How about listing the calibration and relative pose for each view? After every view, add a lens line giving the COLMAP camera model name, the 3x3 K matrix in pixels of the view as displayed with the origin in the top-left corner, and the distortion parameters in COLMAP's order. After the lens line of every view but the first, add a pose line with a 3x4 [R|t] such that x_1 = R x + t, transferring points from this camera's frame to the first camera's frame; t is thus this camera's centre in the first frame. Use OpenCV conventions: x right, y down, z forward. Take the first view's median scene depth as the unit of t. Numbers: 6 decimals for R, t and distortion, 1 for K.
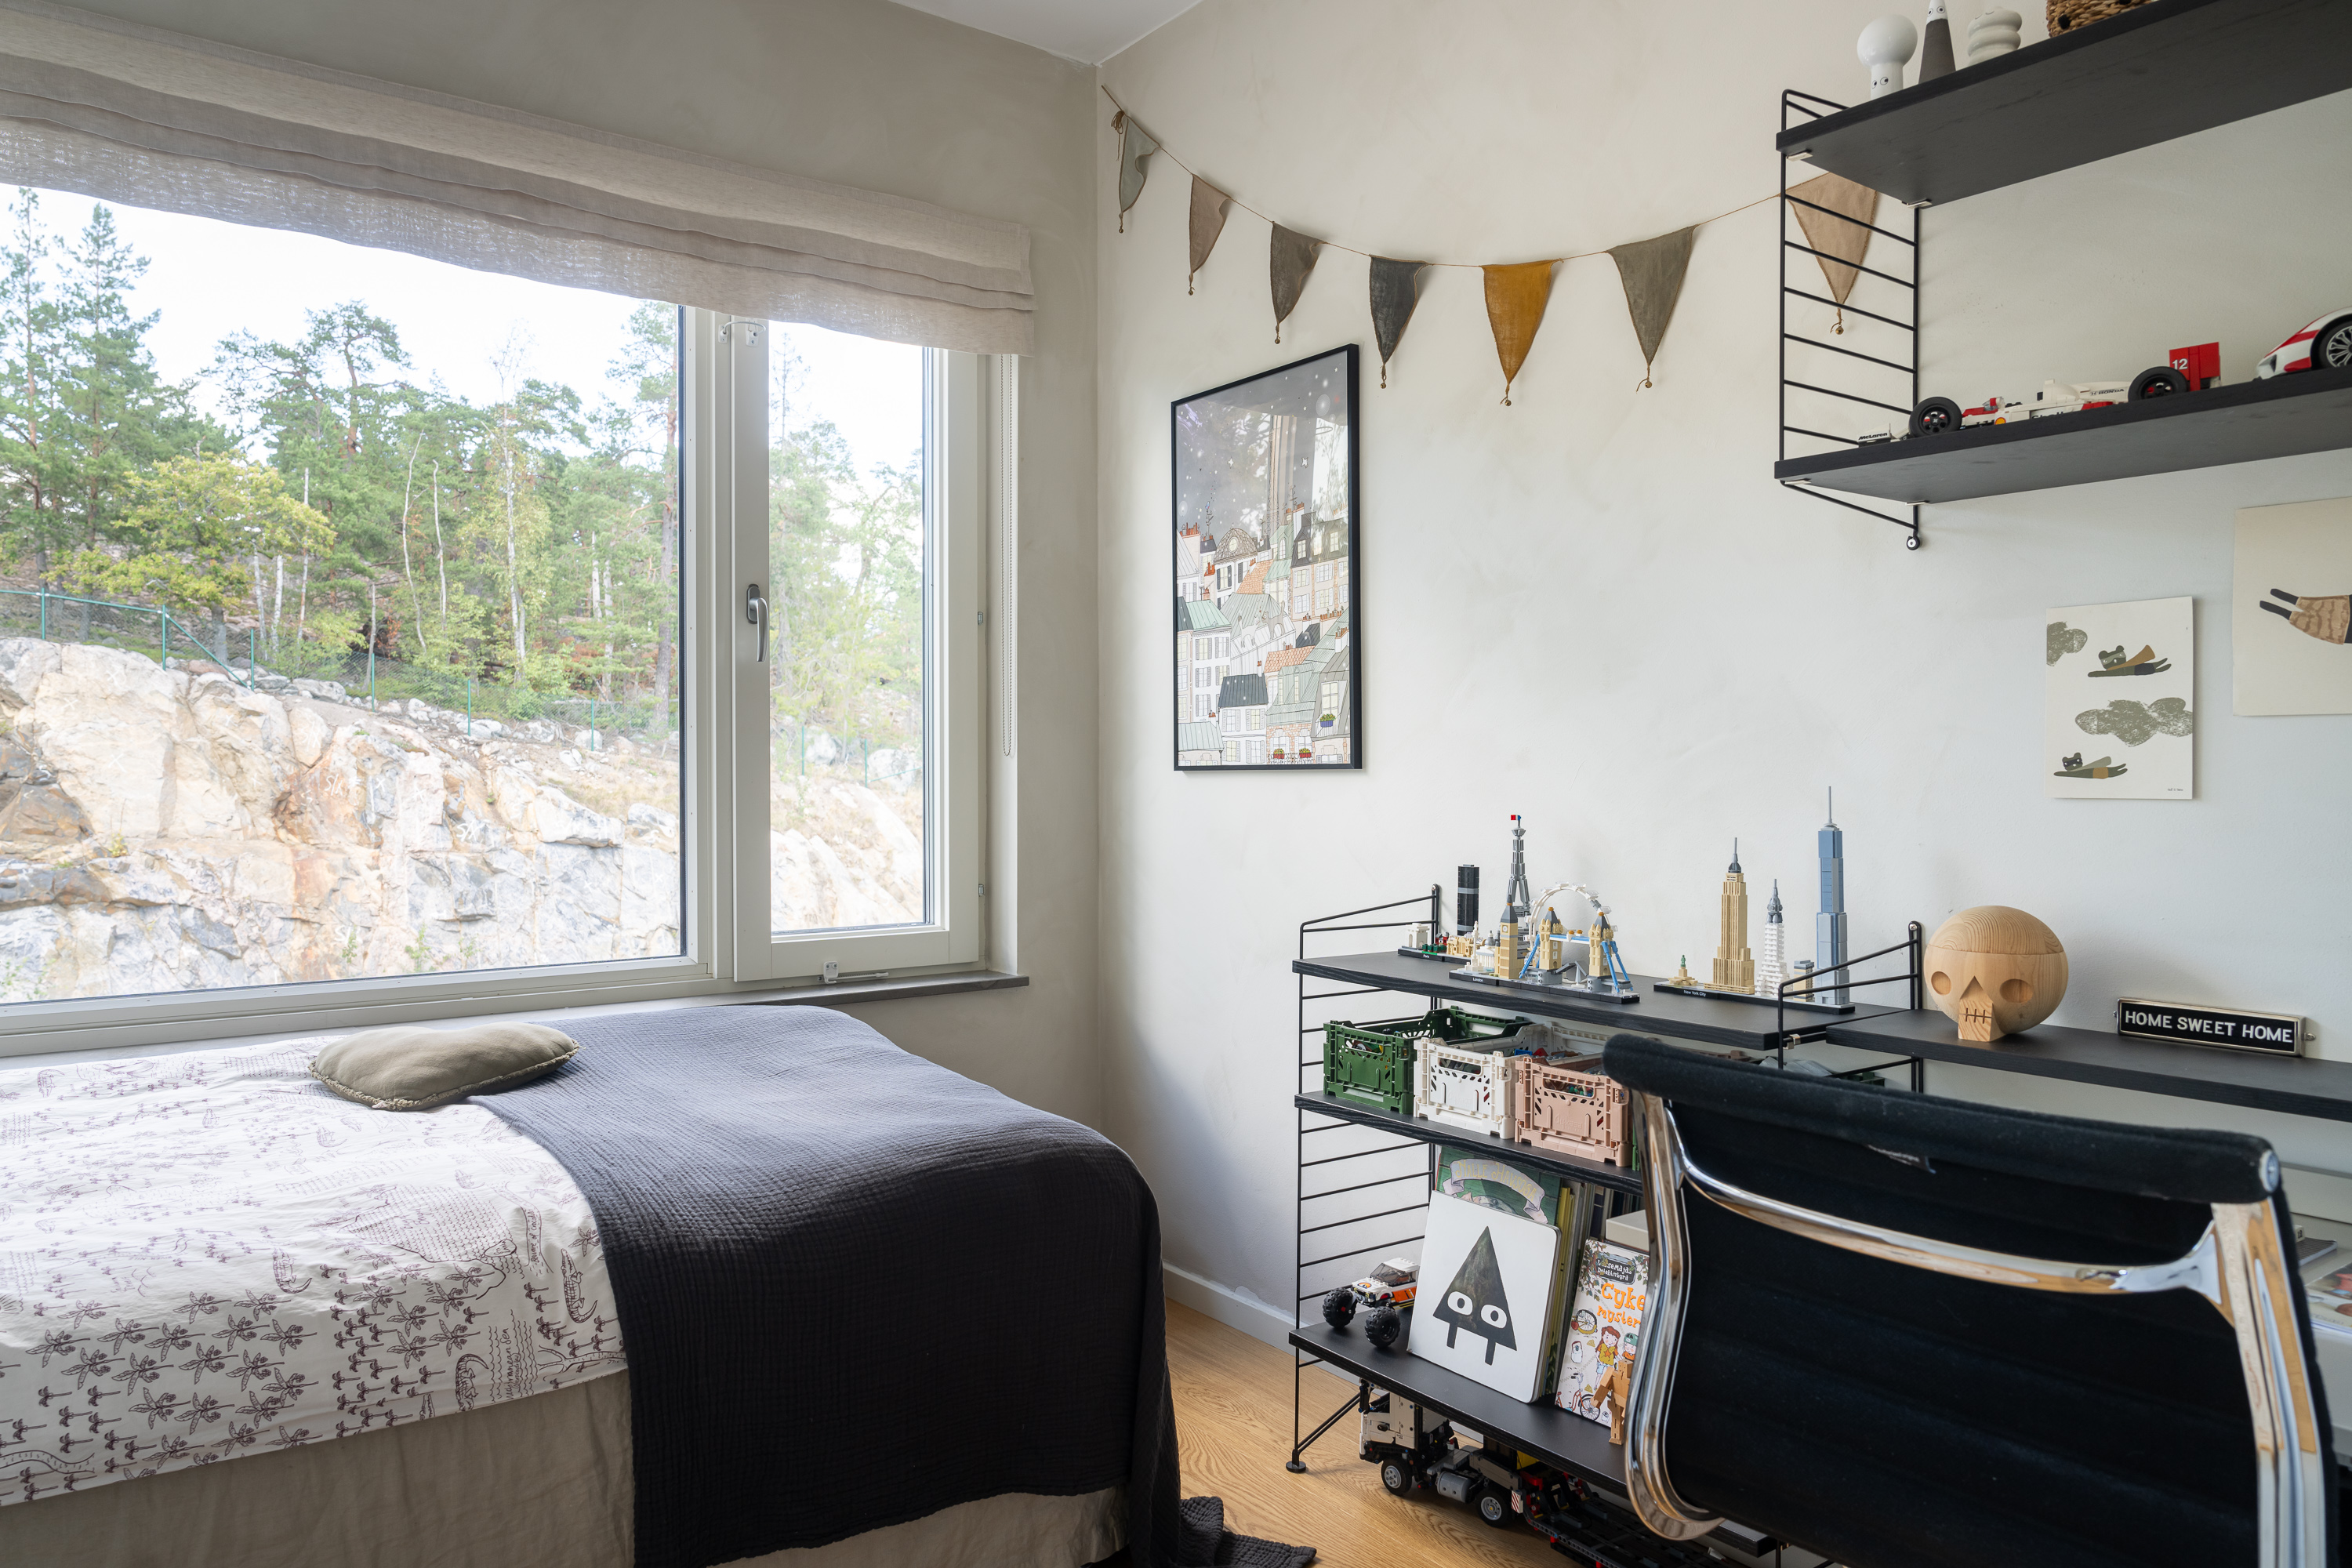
lens RADIAL K [[1598.9, 0, 1079.7], [0, 1598.9, 776.7], [0, 0, 1]] dist [-0.011446, 0.005806]
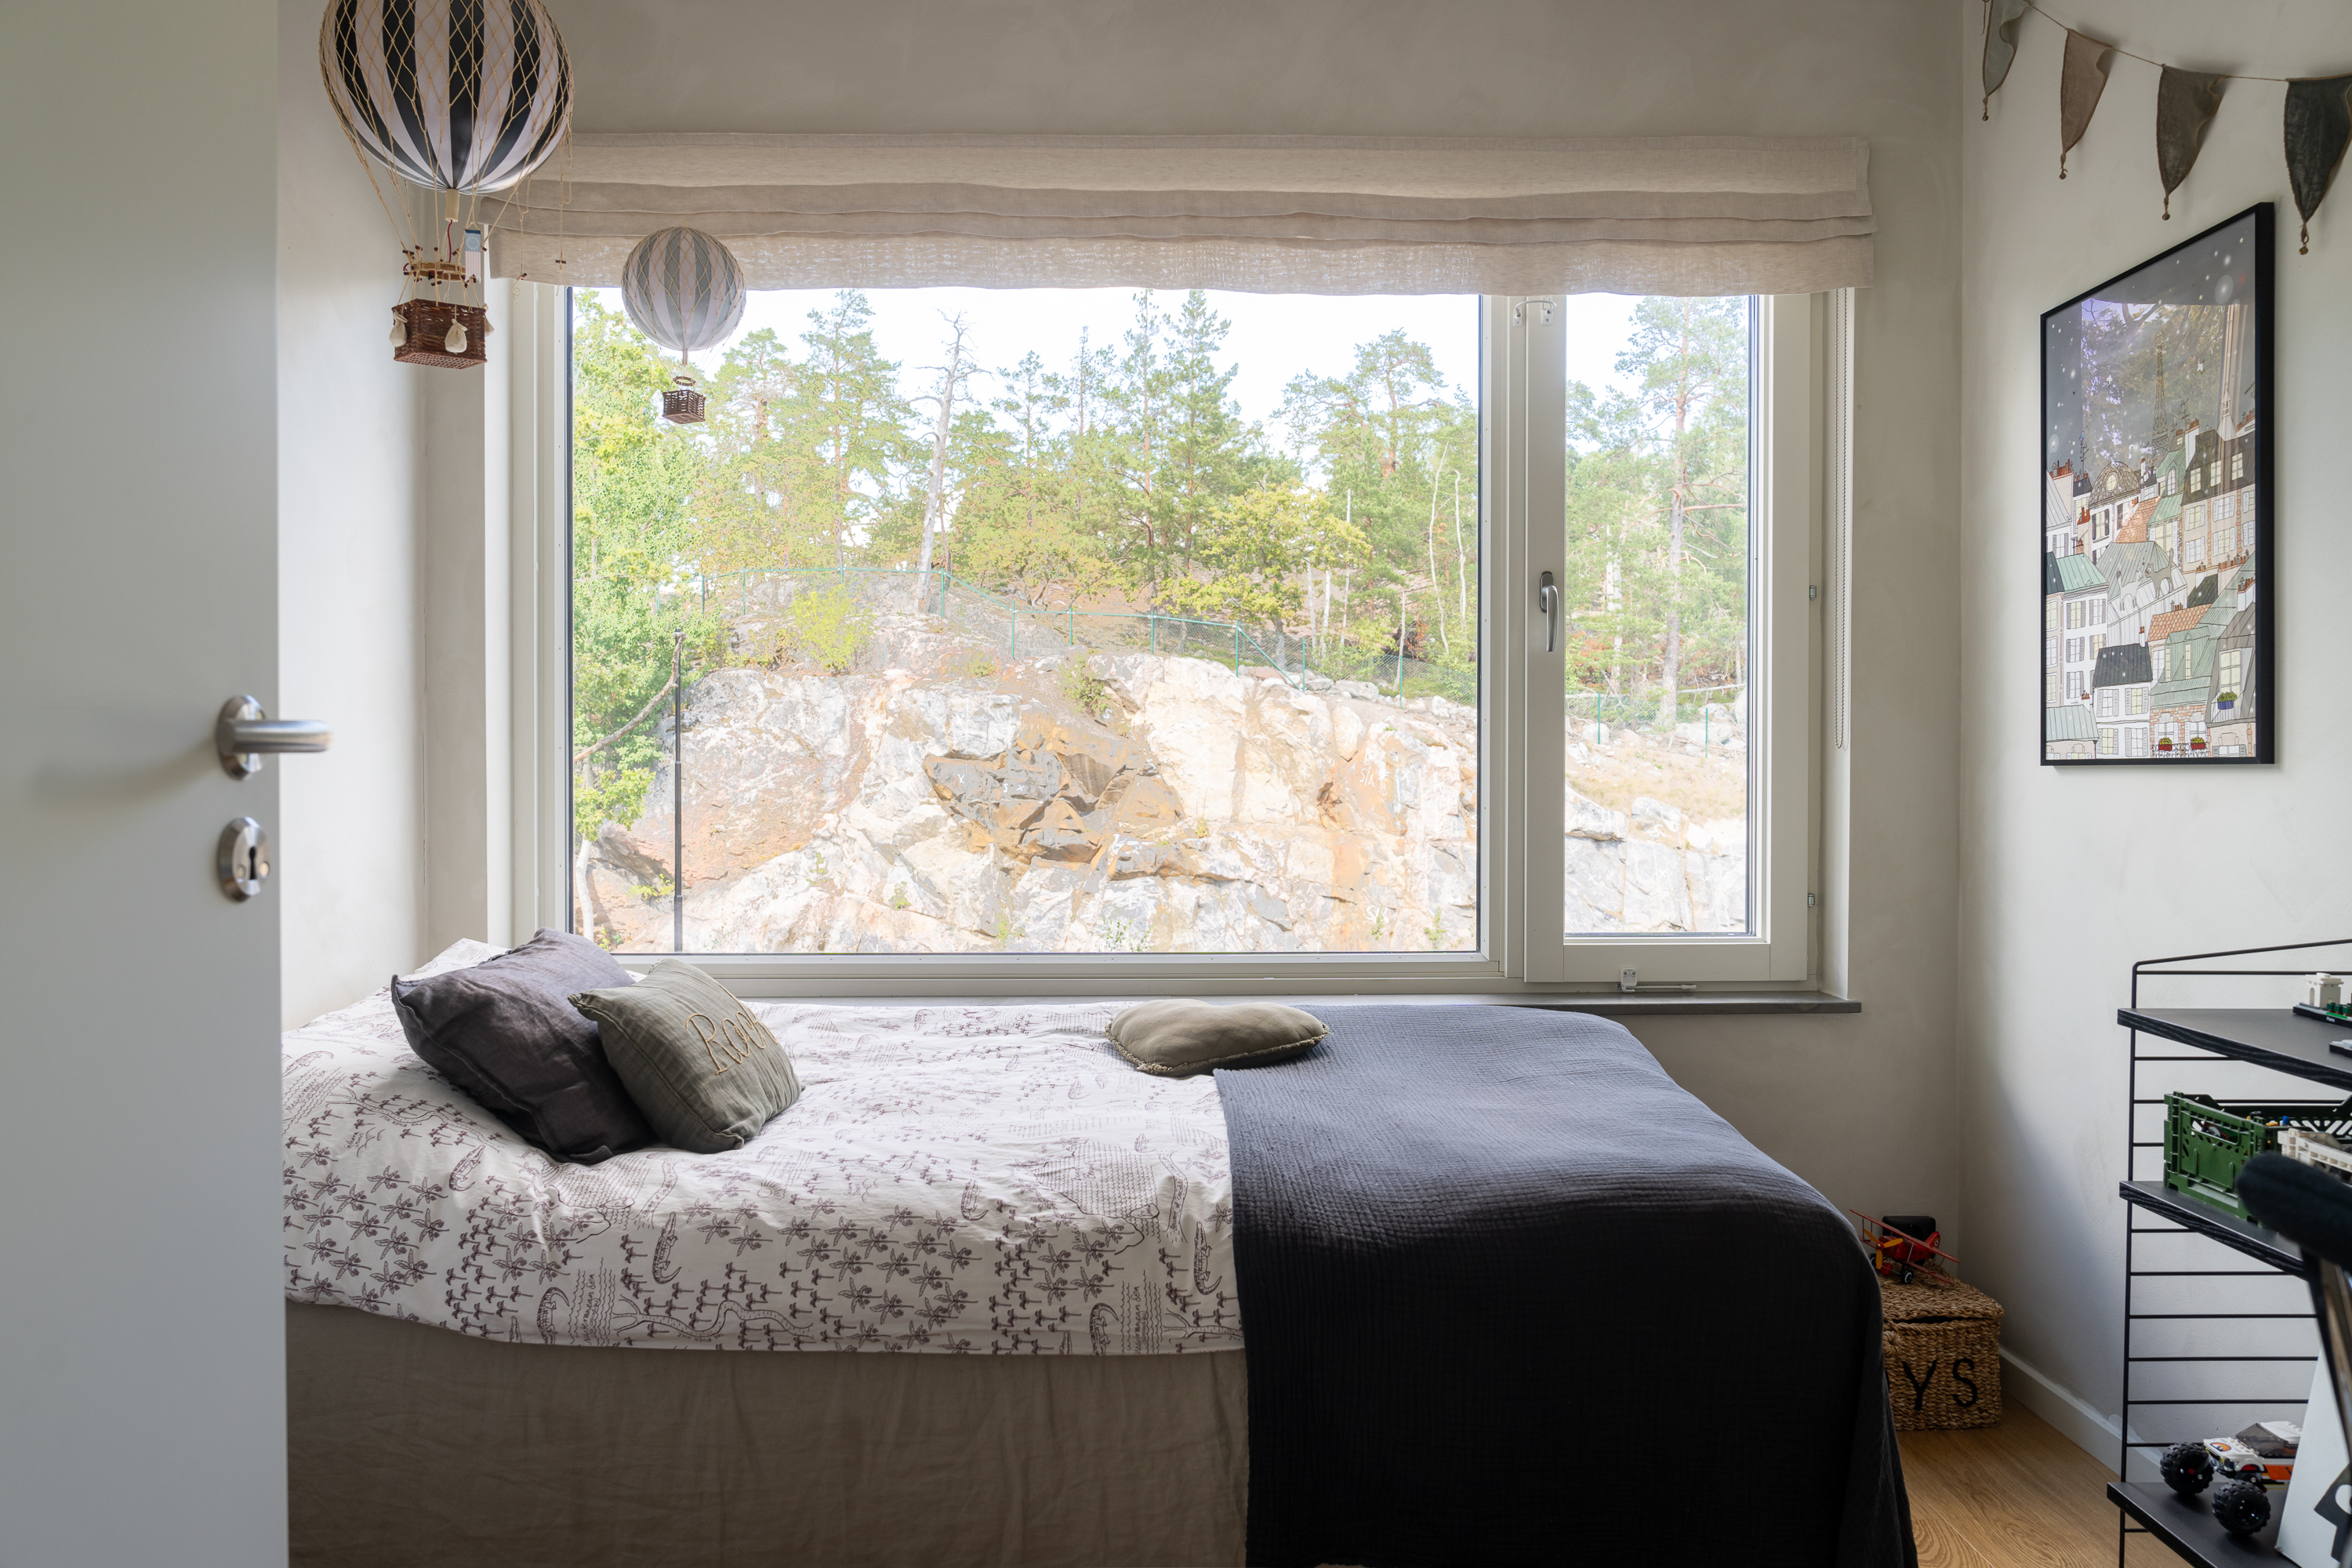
lens RADIAL K [[1598.9, 0, 1175.2], [0, 1598.9, 771.3], [0, 0, 1]] dist [-0.011446, 0.005806]
pose [[0.821964, 0.003844, -0.569526, 0.166360], [-0.003324, 0.999993, 0.001953, -0.001163], [0.569529, 0.000288, 0.821971, 0.082264]]
